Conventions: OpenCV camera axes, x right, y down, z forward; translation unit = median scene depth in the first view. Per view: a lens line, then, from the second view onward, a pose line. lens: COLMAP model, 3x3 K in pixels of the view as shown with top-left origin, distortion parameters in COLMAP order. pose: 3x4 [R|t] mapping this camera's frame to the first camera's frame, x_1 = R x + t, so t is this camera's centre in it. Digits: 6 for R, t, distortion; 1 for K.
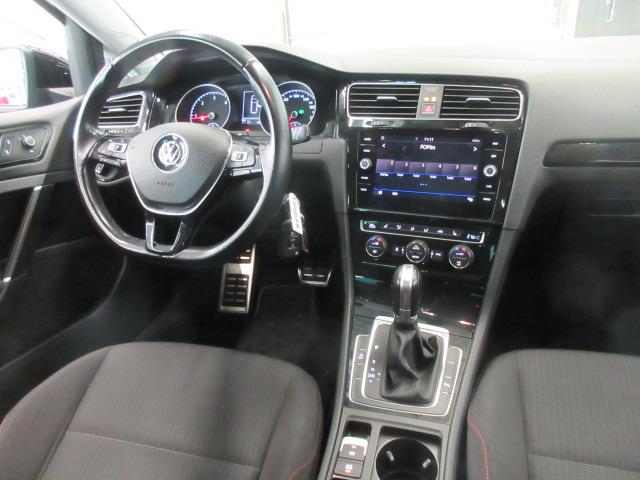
lens RADIAL K [[479.7, 0, 321.8], [0, 479.7, 240.6], [0, 0, 1]] dist [0.009616, 0.003159]
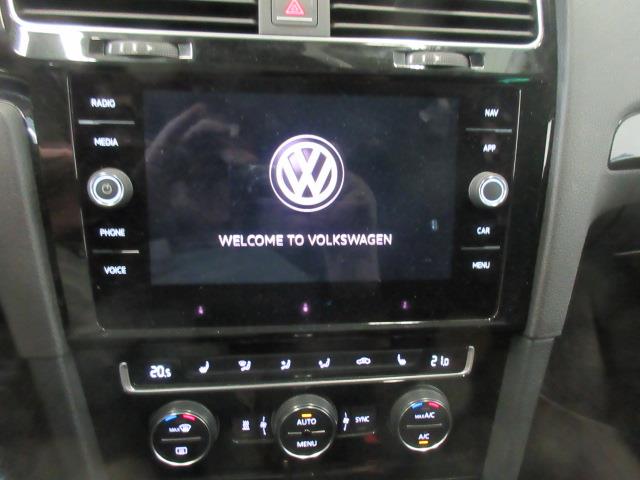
lens RADIAL K [[479.7, 0, 321.8], [0, 479.7, 240.6], [0, 0, 1]] dist [0.009616, 0.003159]
pose [[0.859370, -0.148244, 0.489395, 0.055452], [0.112915, 0.988444, 0.101135, -0.147496], [-0.498732, -0.031652, 0.866178, 0.698152]]
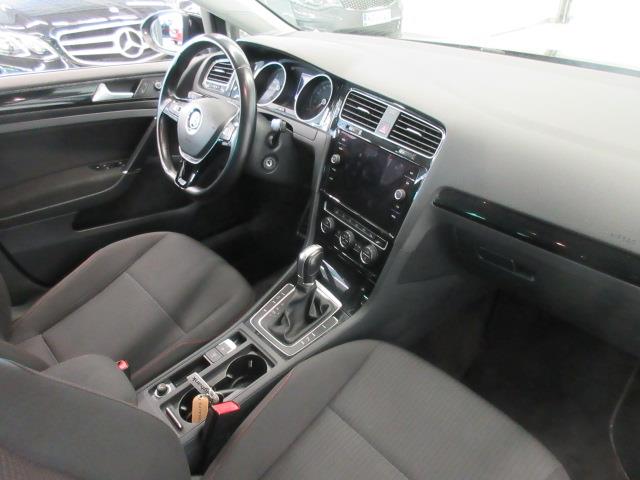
lens RADIAL K [[479.7, 0, 321.8], [0, 479.7, 240.6], [0, 0, 1]] dist [0.009616, 0.003159]
pose [[0.844210, 0.328700, -0.423398, 0.676318], [-0.255876, 0.941222, 0.220518, -0.232702], [0.470996, -0.077826, 0.878695, -0.124887]]
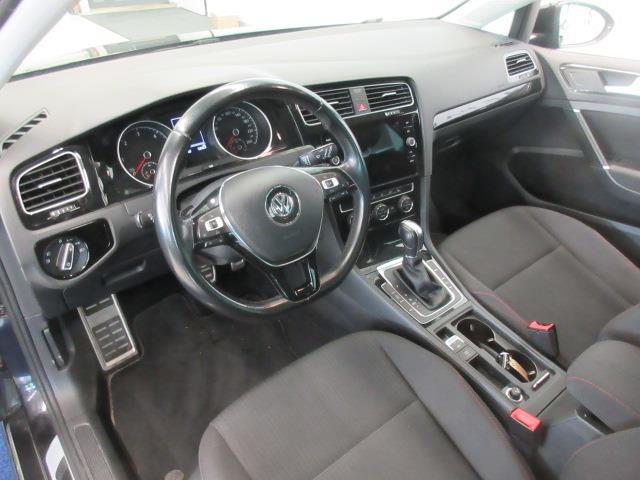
lens RADIAL K [[479.7, 0, 321.8], [0, 479.7, 240.6], [0, 0, 1]] dist [0.009616, 0.003159]
pose [[0.573776, -0.399487, 0.714976, -0.908375], [0.294027, 0.915252, 0.275430, -0.328948], [-0.764414, 0.052187, 0.642610, 0.263244]]
